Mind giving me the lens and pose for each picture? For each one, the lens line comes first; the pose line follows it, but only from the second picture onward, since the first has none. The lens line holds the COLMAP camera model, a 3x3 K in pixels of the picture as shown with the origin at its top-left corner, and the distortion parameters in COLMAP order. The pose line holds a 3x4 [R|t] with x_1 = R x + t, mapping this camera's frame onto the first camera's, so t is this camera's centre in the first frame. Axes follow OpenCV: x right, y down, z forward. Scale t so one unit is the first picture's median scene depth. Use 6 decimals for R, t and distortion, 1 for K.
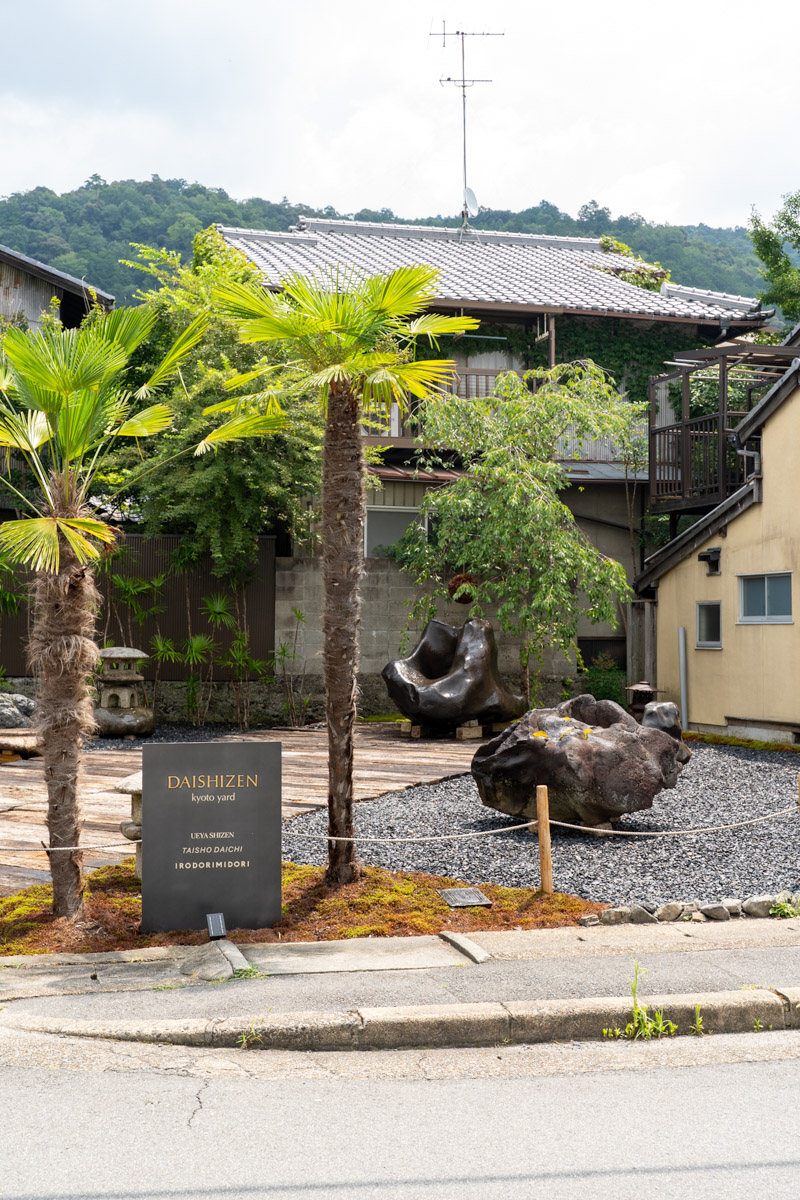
lens RADIAL K [[1546.5, 0, 398.9], [0, 1546.5, 601.9], [0, 0, 1]] dist [-0.007570, 0.000000]
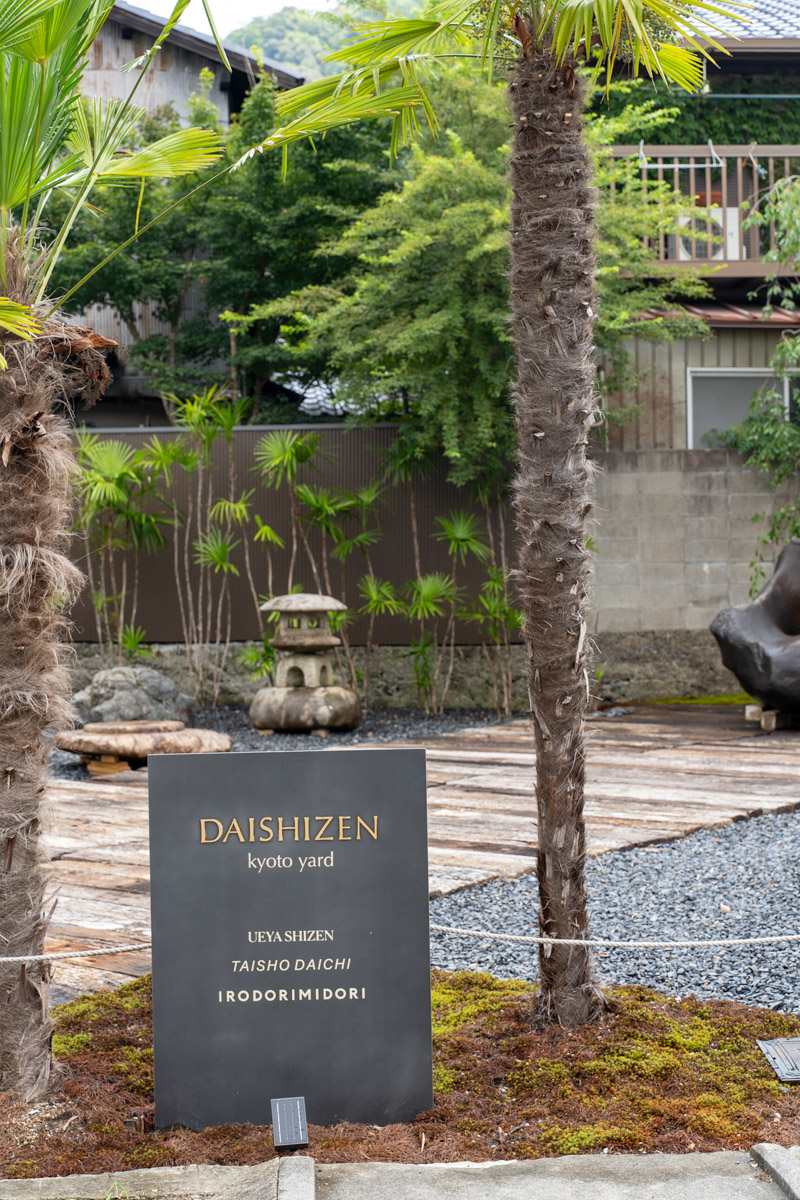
lens RADIAL K [[1986.9, 0, 401.0], [0, 1986.9, 596.9], [0, 0, 1]] dist [-0.017236, 0.000000]
pose [[0.981083, -0.019390, -0.192615, 0.031794], [0.023761, 0.999509, 0.020409, 0.022367], [0.192125, -0.024600, 0.981062, 0.294741]]
